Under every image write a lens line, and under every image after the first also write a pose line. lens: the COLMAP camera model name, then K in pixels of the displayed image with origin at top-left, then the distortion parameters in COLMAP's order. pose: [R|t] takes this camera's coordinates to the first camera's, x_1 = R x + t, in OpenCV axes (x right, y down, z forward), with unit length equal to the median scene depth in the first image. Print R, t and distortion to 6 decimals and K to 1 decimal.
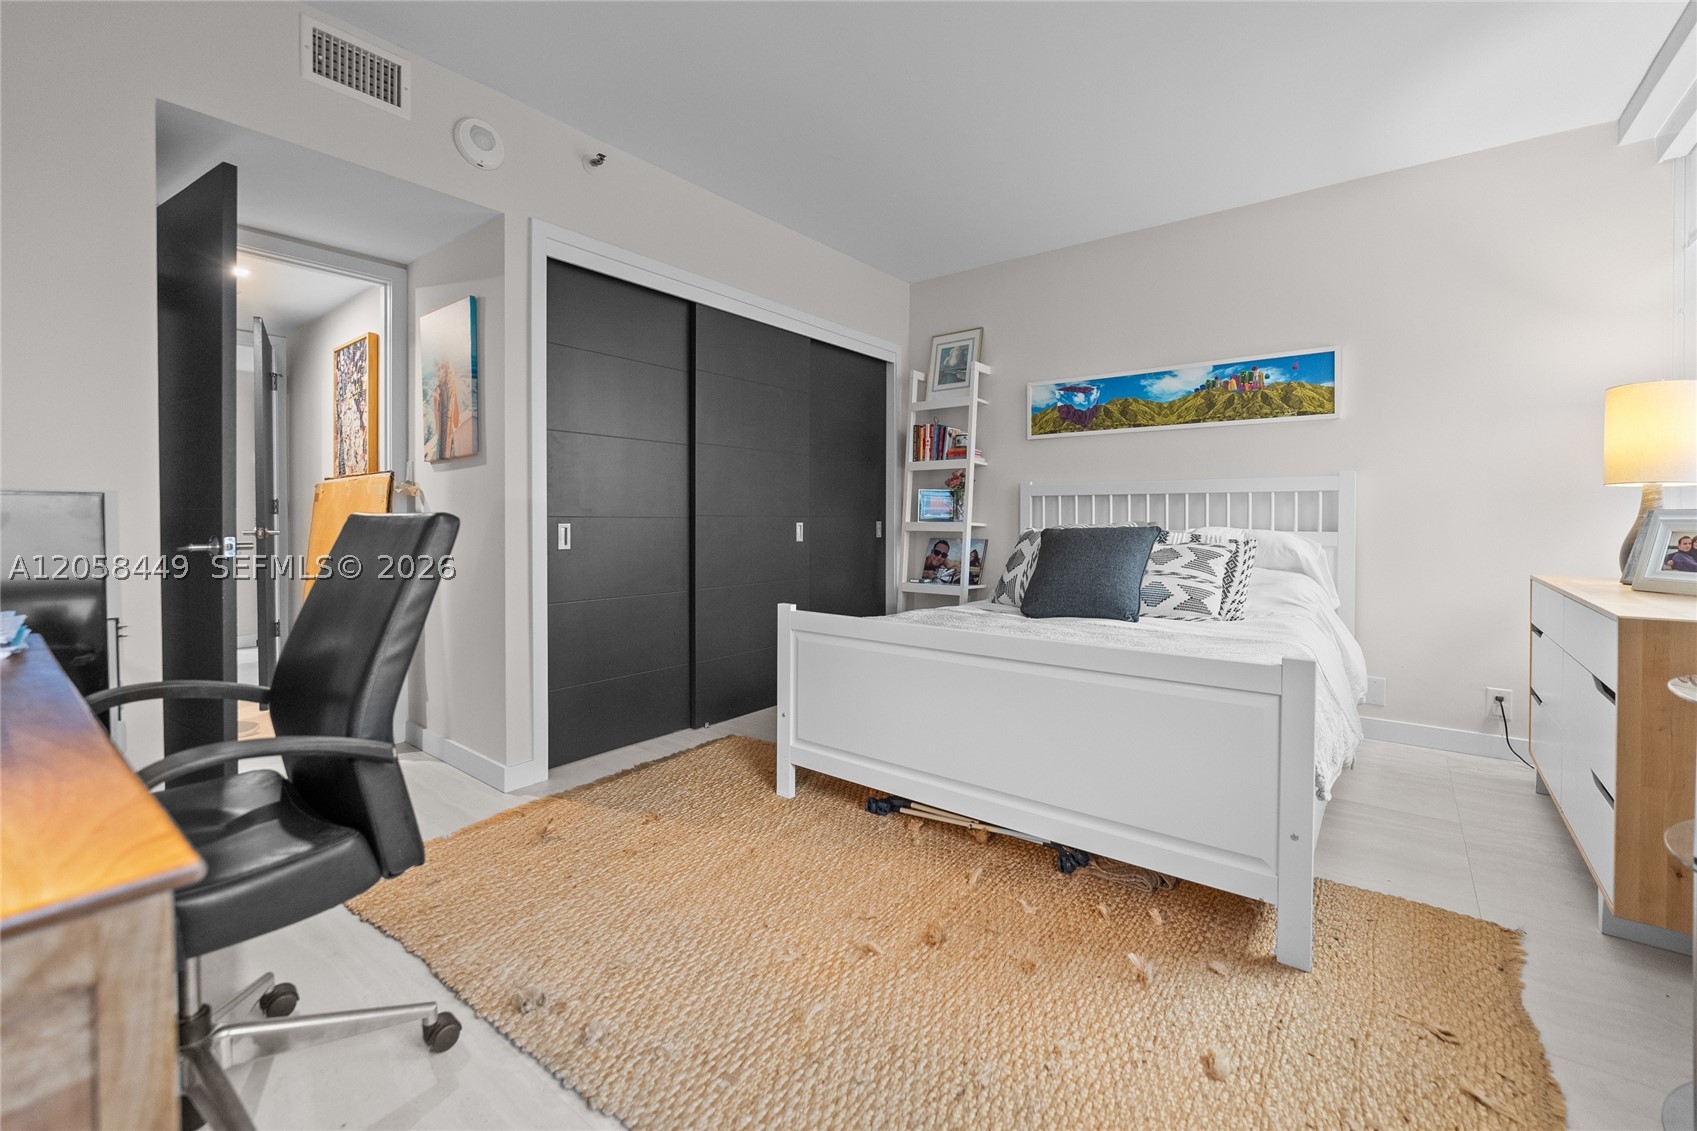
lens RADIAL K [[703.7, 0, 853.4], [0, 703.7, 521.1], [0, 0, 1]] dist [-0.009492, 0.000181]
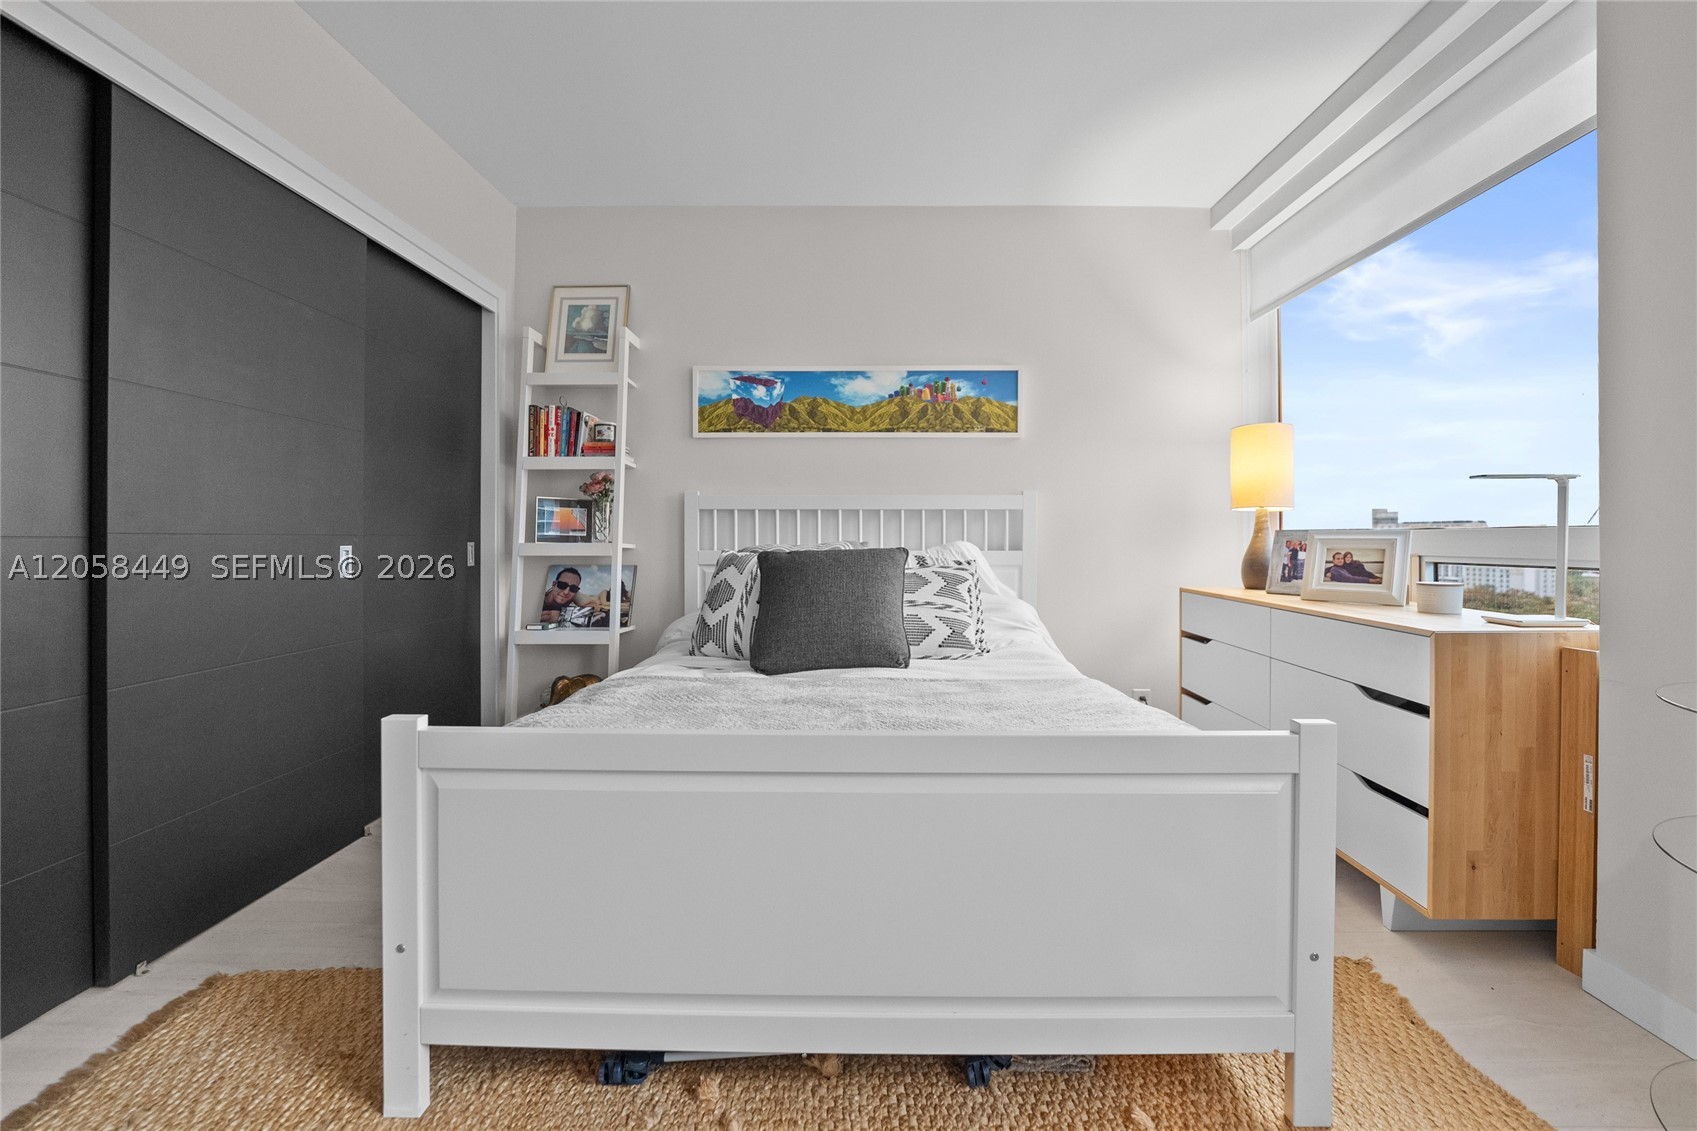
lens RADIAL K [[704.3, 0, 850.6], [0, 704.3, 535.6], [0, 0, 1]] dist [-0.010741, -0.000038]
pose [[0.796758, -0.000422, 0.604298, -0.102629], [0.003460, 0.999987, -0.003864, -0.002884], [-0.604288, 0.005169, 0.796749, 0.309289]]
